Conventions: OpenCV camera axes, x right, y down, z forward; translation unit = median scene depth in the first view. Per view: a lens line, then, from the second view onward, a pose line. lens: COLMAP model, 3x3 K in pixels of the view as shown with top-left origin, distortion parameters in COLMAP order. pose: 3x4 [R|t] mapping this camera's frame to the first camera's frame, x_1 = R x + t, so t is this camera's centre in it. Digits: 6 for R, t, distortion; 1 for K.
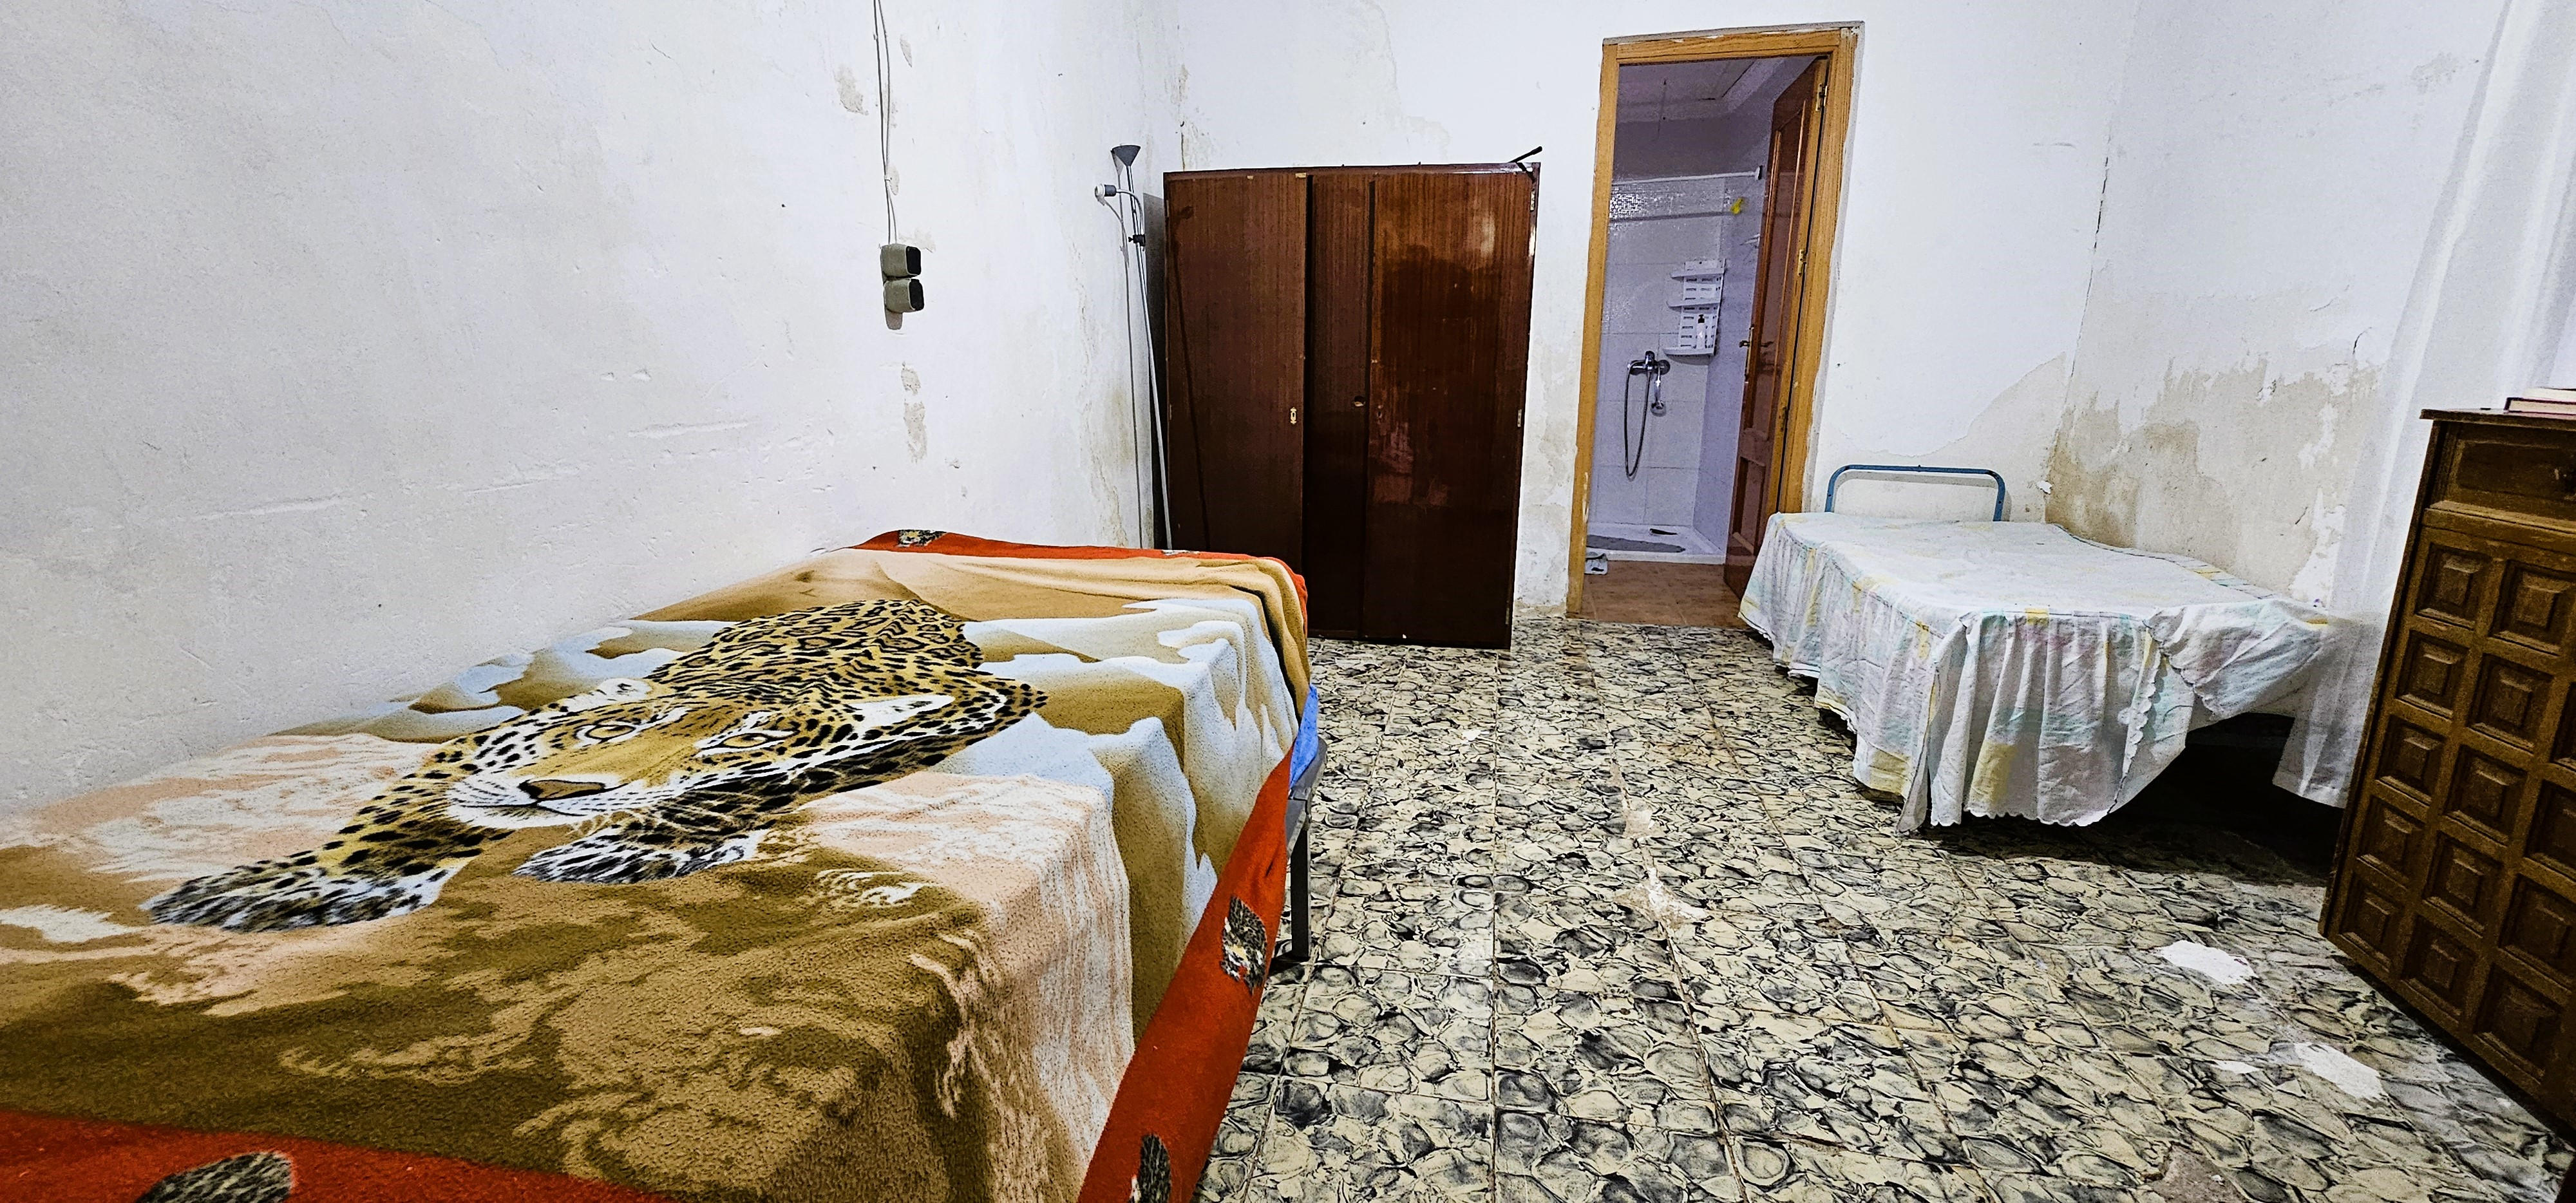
lens RADIAL K [[1051.2, 0, 1284.7], [0, 1051.2, 612.0], [0, 0, 1]] dist [0.007249, -0.002431]
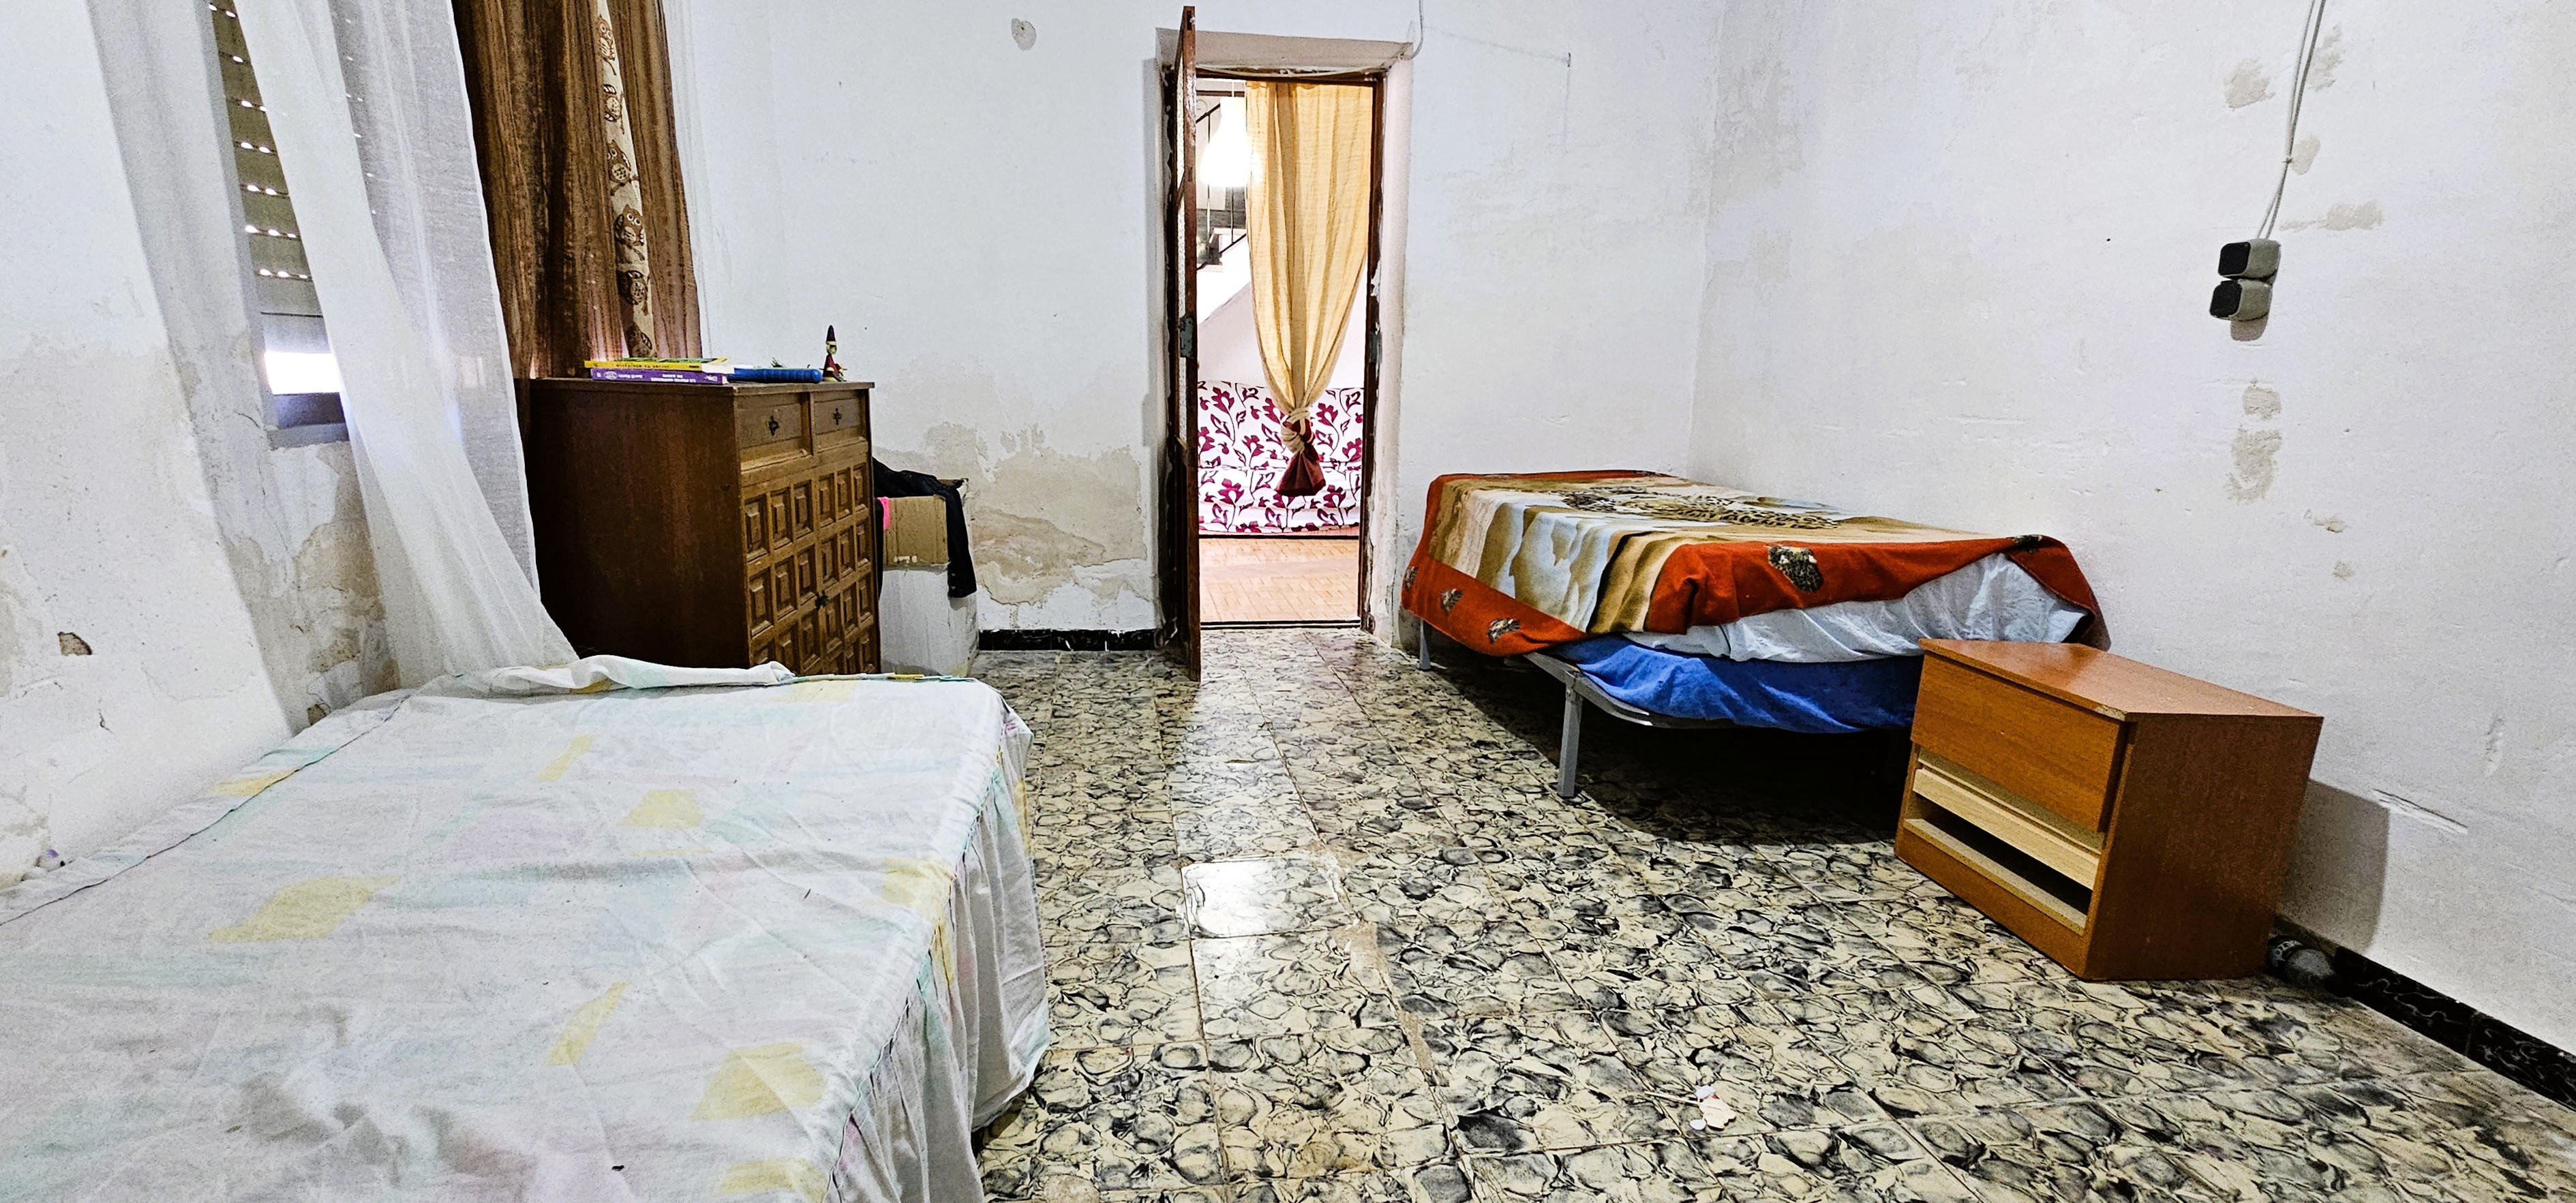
lens RADIAL K [[1005.8, 0, 1288.0], [0, 1005.8, 601.5], [0, 0, 1]] dist [0.000403, 0.000029]
pose [[-0.939998, 0.057012, -0.336382, 0.708177], [-0.101338, 0.894790, 0.434835, -0.393791], [0.325782, 0.442832, -0.835324, 1.689305]]
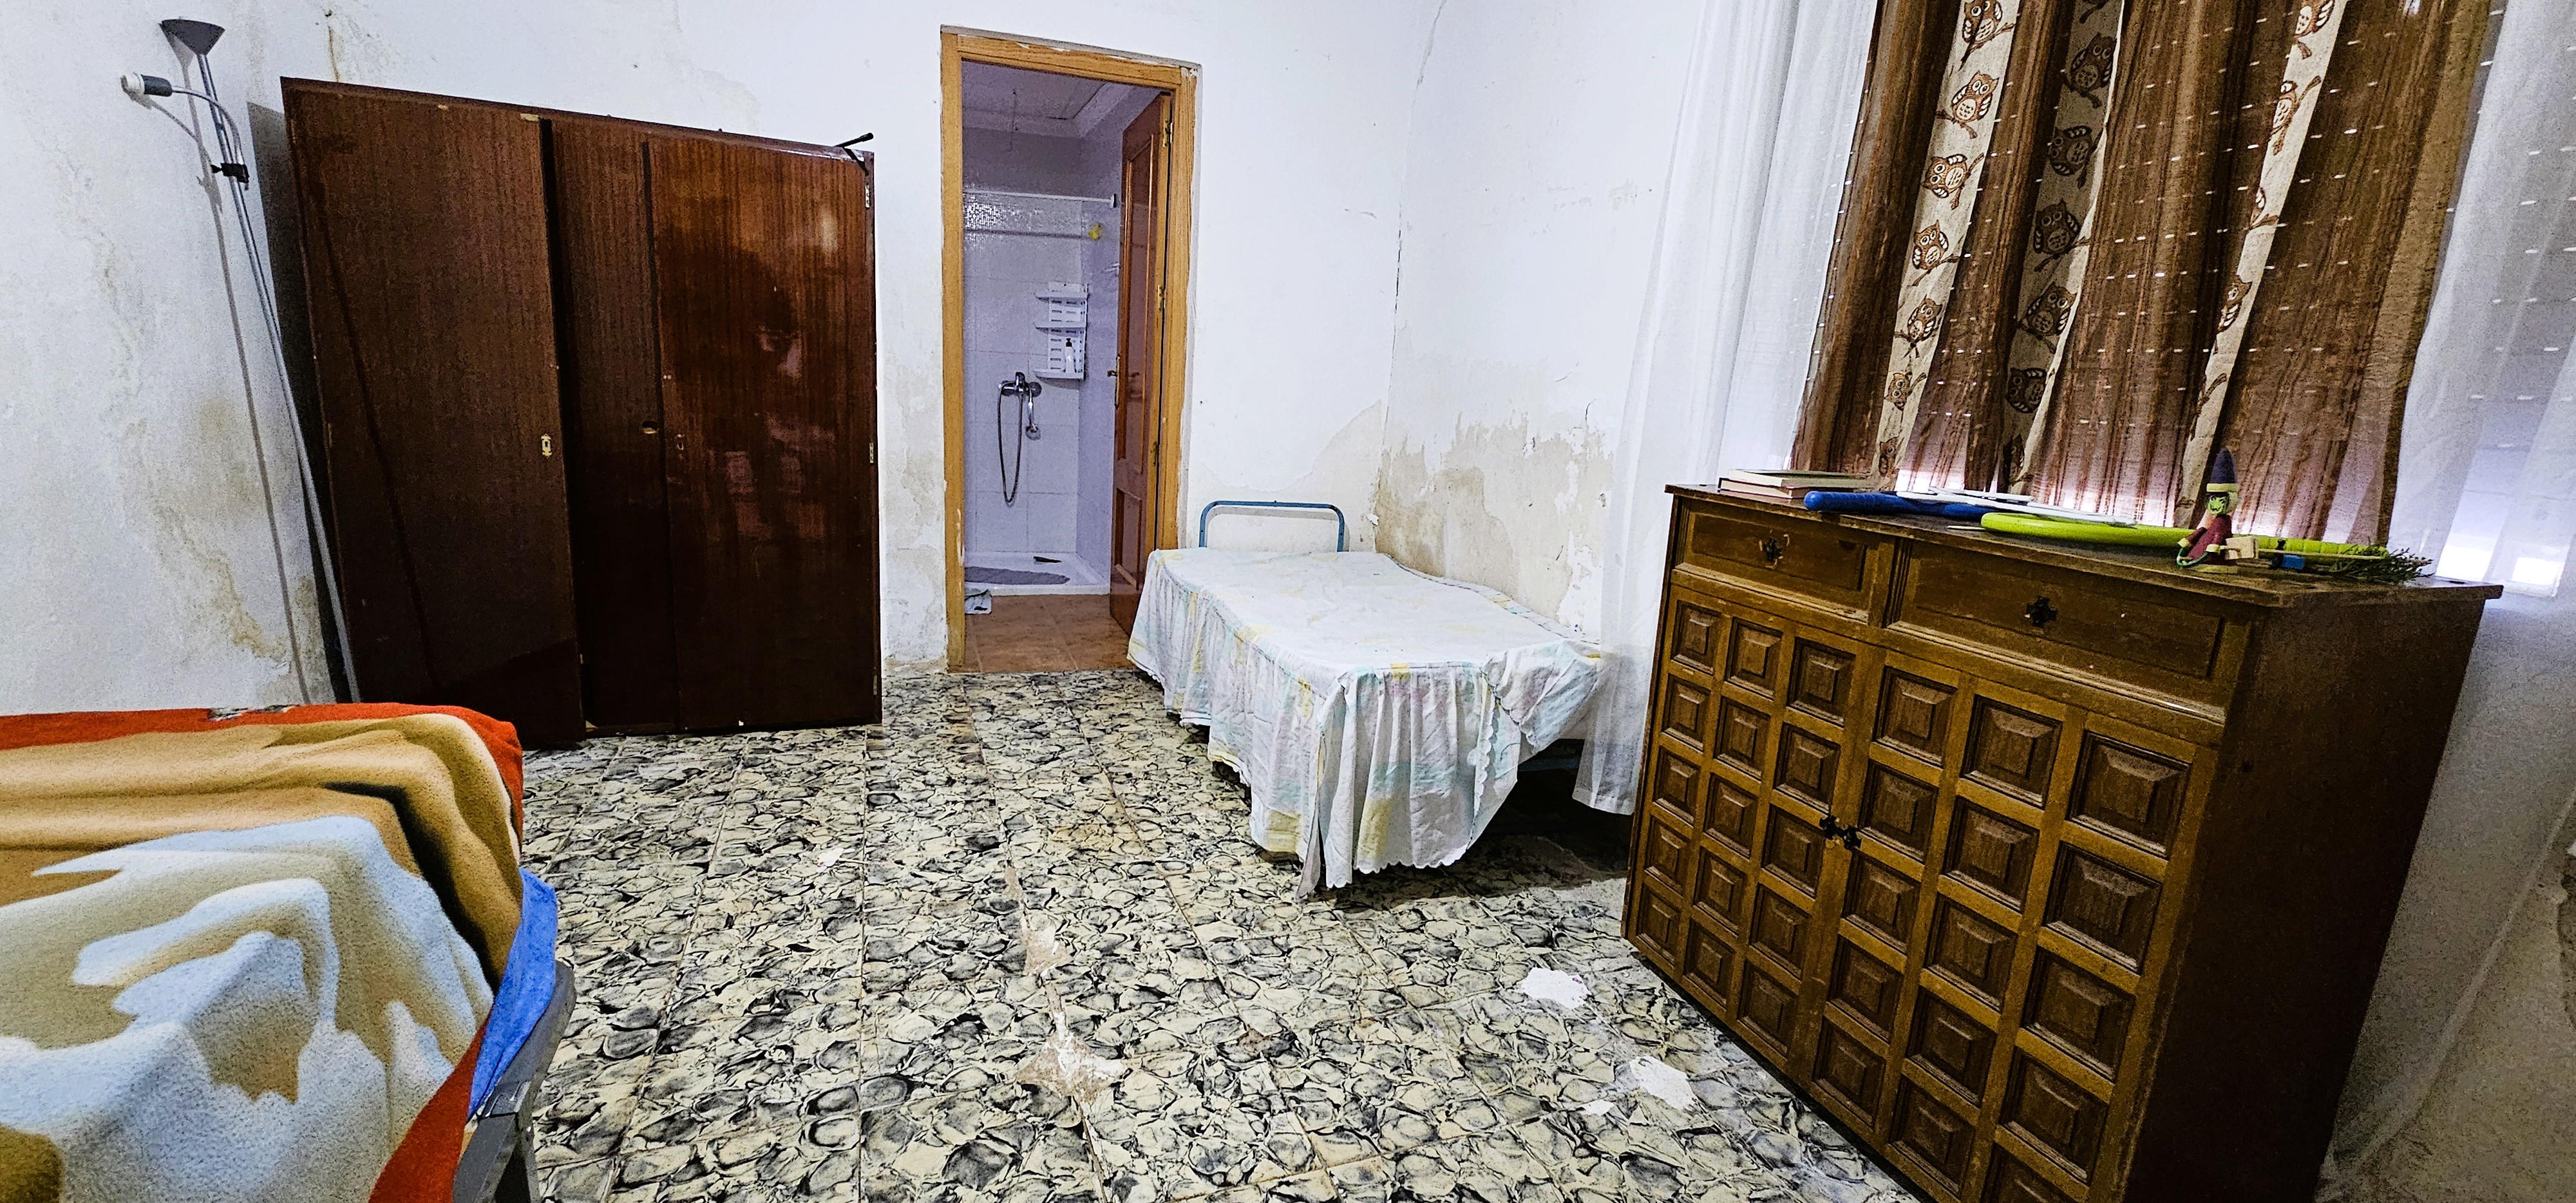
lens RADIAL K [[1044.9, 0, 1279.0], [0, 1044.9, 602.1], [0, 0, 1]] dist [-0.004627, 0.000477]
pose [[0.846607, -0.064220, 0.528330, 0.082420], [0.069949, 0.997508, 0.009162, -0.081480], [-0.527602, 0.029200, 0.848990, 0.200999]]
